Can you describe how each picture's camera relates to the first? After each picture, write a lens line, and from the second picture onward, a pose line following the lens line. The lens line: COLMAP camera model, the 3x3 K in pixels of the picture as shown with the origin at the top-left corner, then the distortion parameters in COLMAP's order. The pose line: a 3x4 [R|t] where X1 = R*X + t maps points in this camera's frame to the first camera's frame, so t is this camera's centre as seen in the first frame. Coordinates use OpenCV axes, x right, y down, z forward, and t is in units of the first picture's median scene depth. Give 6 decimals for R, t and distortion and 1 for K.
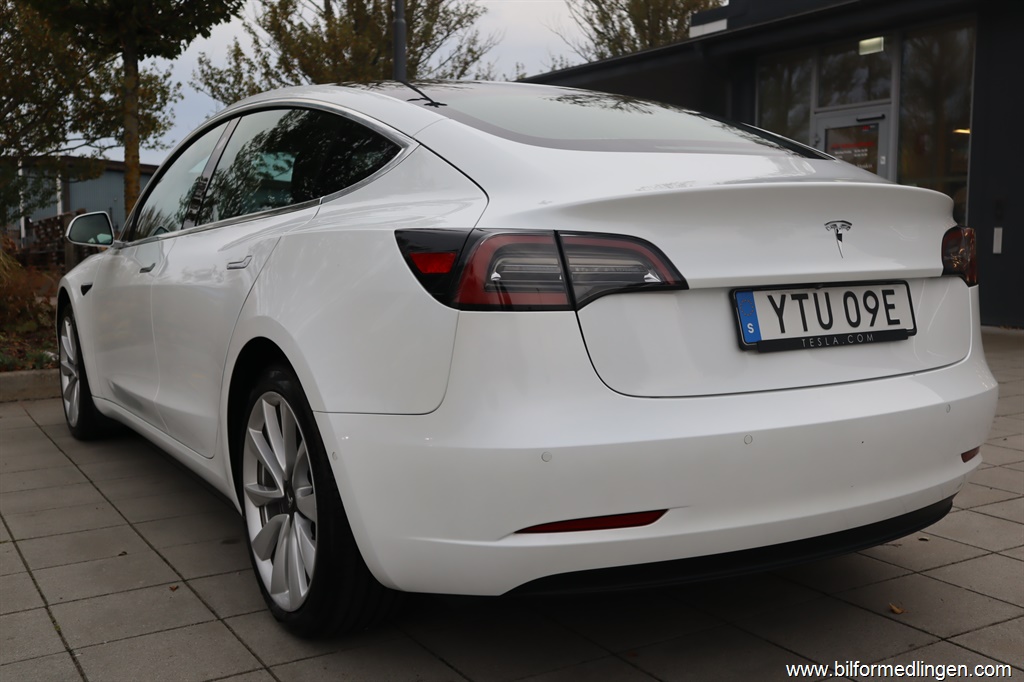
lens RADIAL K [[1052.0, 0, 513.7], [0, 1052.0, 342.3], [0, 0, 1]] dist [0.001000, 0.000000]
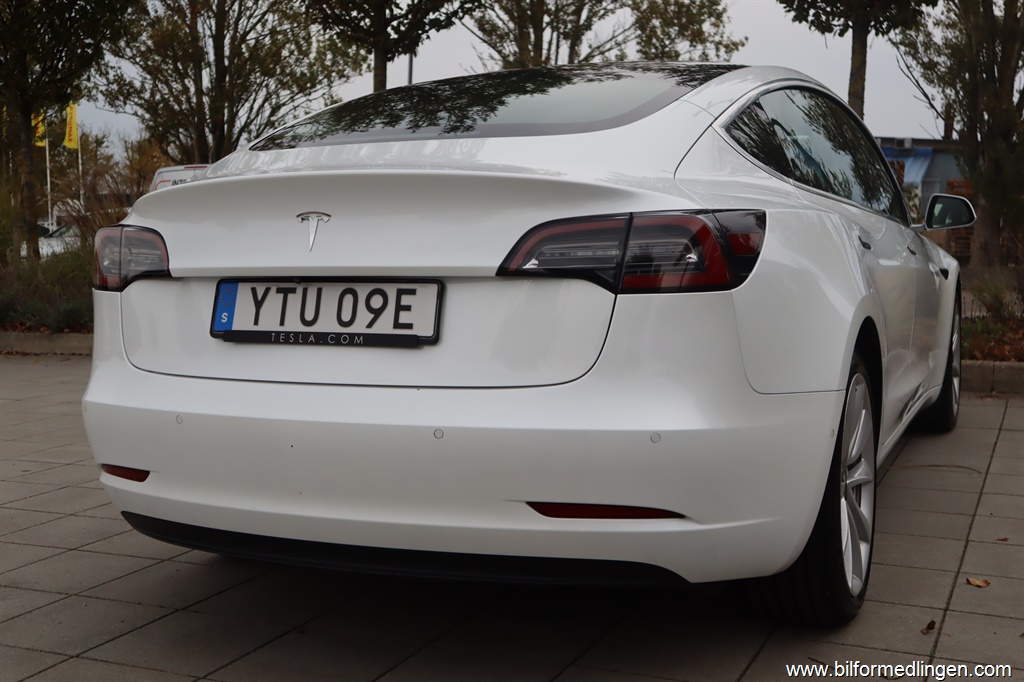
lens RADIAL K [[1199.5, 0, 513.7], [0, 1199.5, 339.0], [0, 0, 1]] dist [0.120528, 0.000000]
pose [[0.556323, 0.079884, -0.827117, 1.306940], [-0.068676, 0.996383, 0.050040, -0.068111], [0.828123, 0.028965, 0.559797, 0.542589]]
